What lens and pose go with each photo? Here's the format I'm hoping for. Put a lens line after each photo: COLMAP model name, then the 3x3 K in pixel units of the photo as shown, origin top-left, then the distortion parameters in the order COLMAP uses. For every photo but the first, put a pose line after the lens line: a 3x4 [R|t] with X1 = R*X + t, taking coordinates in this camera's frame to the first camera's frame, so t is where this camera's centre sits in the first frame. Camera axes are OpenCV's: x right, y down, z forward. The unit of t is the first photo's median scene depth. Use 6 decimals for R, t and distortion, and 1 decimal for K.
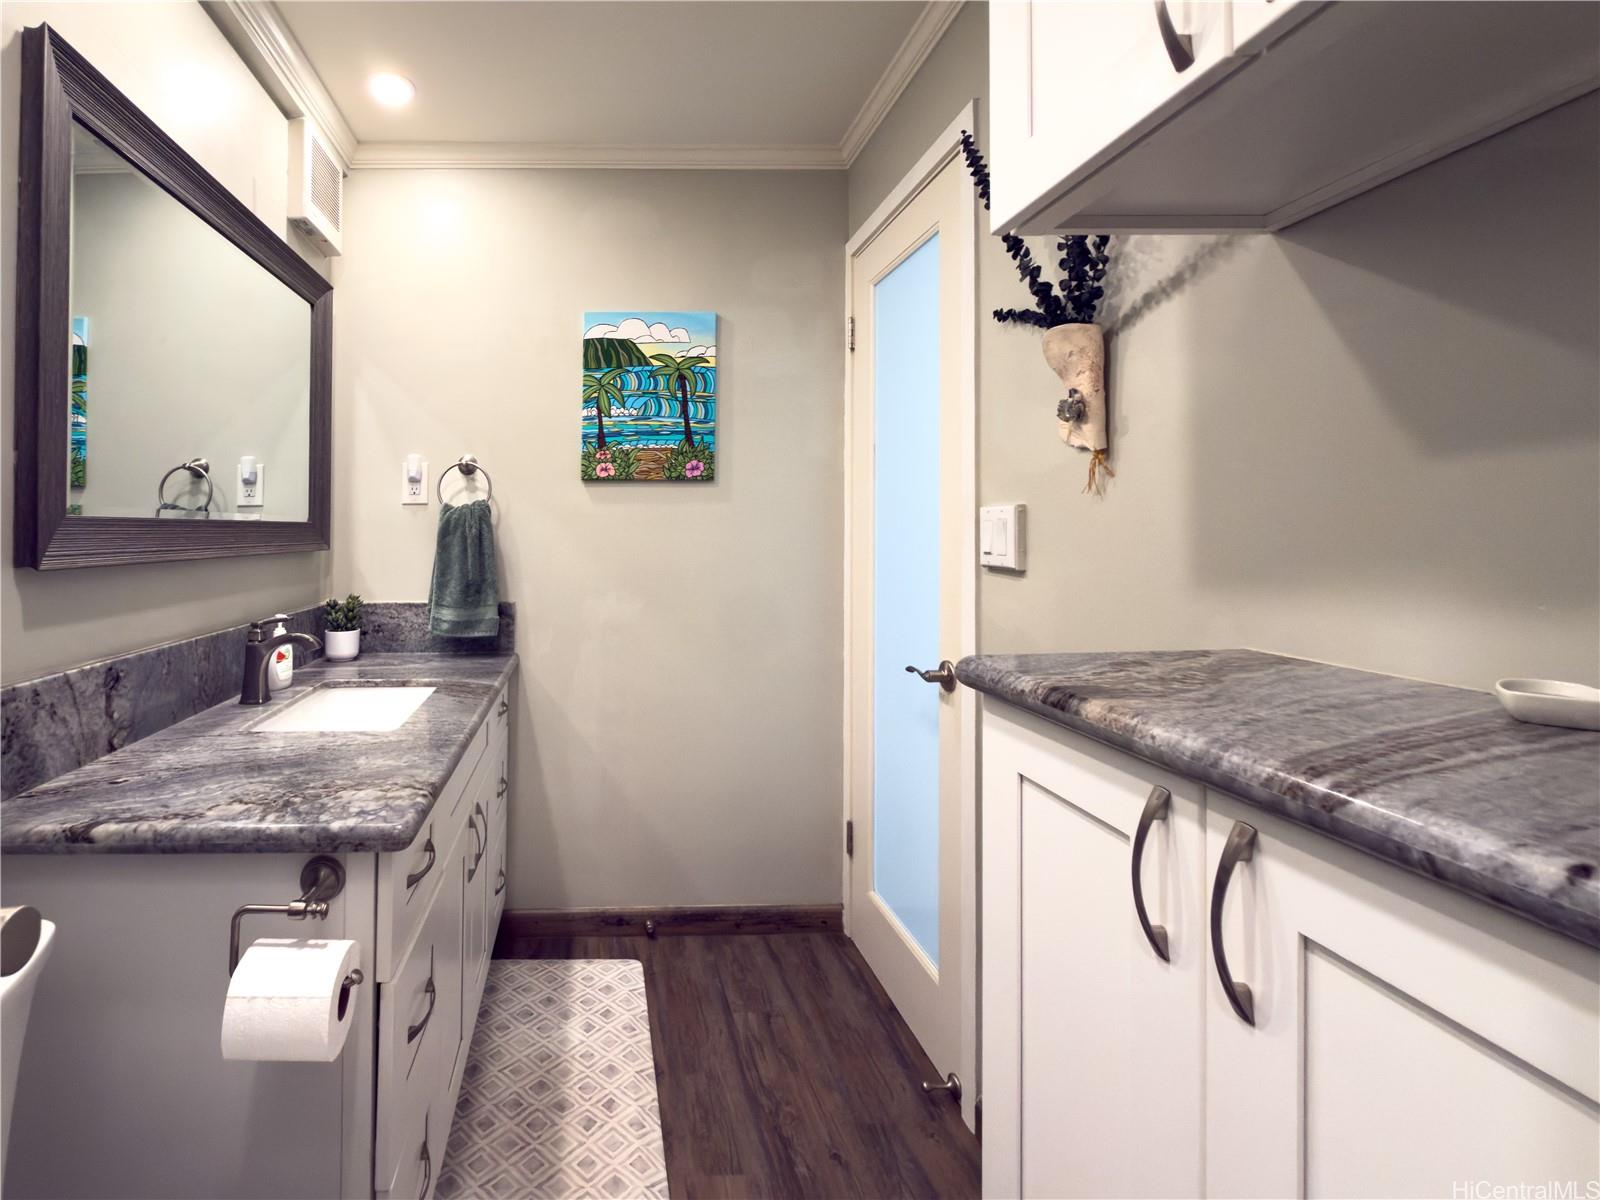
lens RADIAL K [[630.4, 0, 715.9], [0, 630.4, 897.3], [0, 0, 1]] dist [-0.000142, -0.000449]
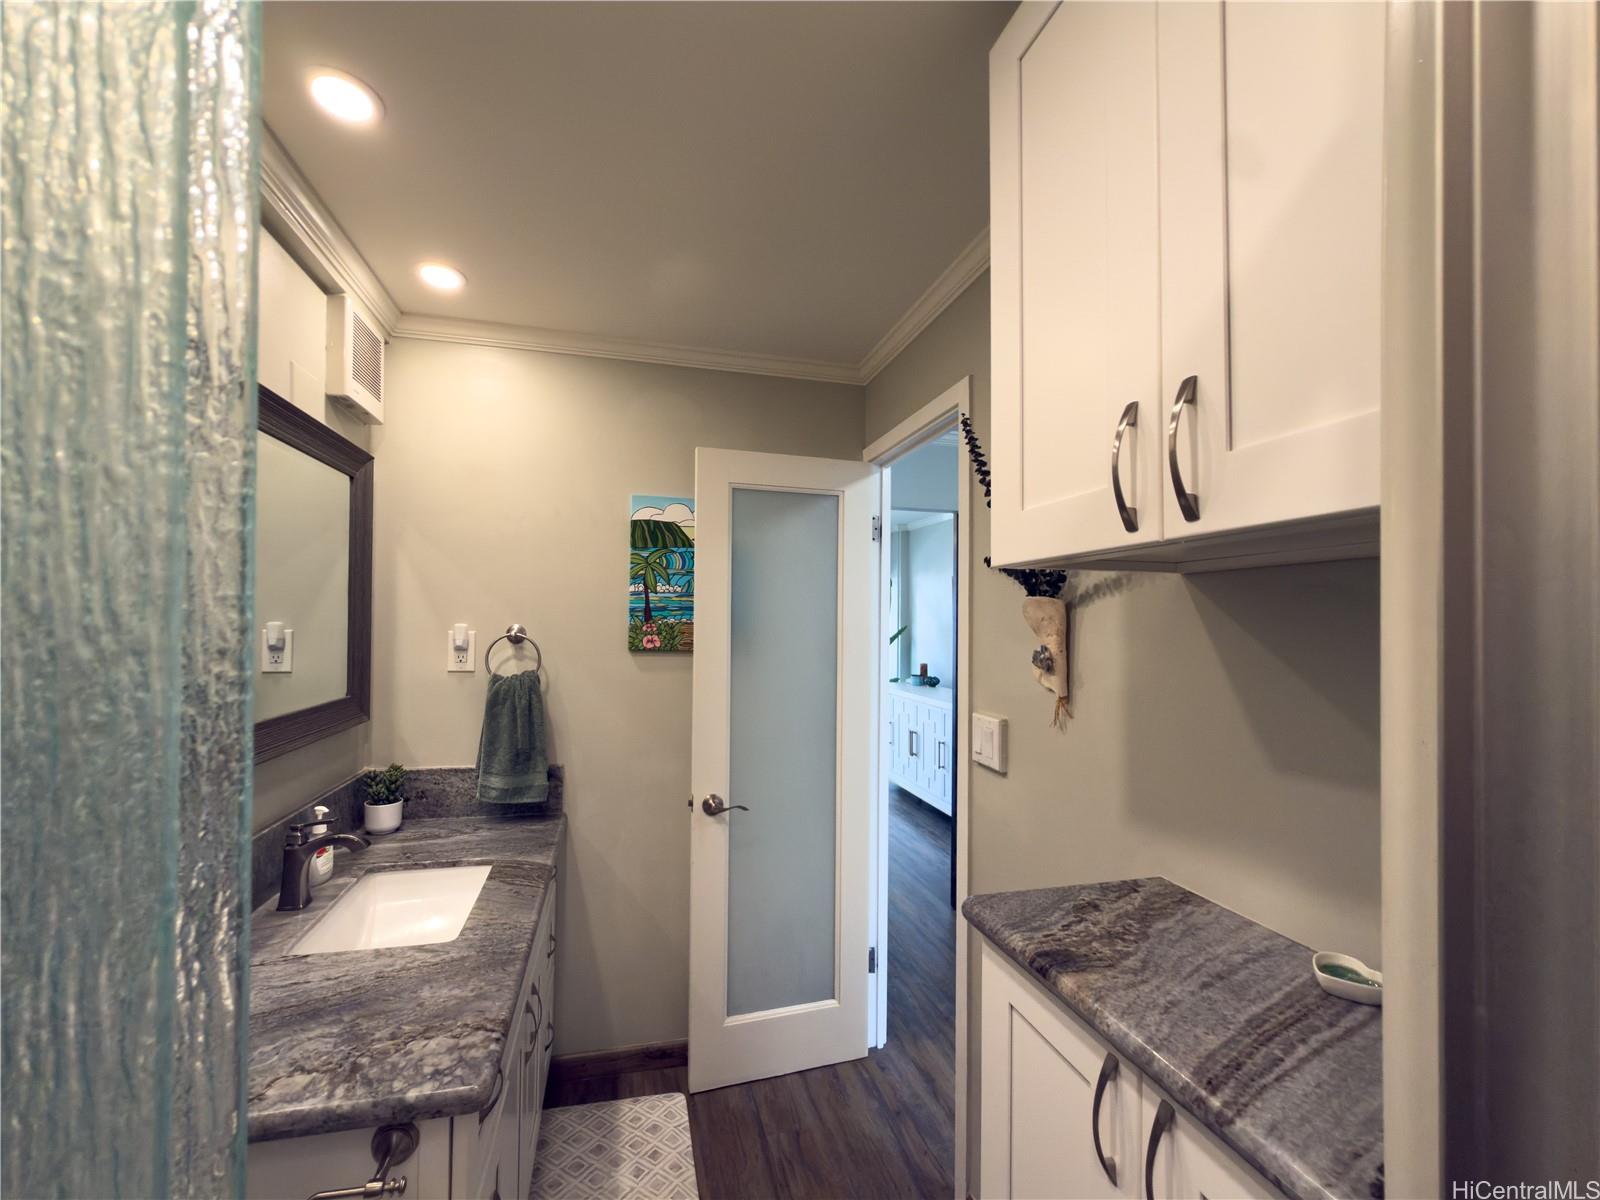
lens RADIAL K [[630.4, 0, 785.7], [0, 630.4, 605.8], [0, 0, 1]] dist [-0.000142, -0.000449]
pose [[0.979067, 0.005532, 0.203463, -0.178337], [-0.005838, 0.999983, 0.000900, -0.779310], [-0.203455, -0.002069, 0.979082, -0.123167]]
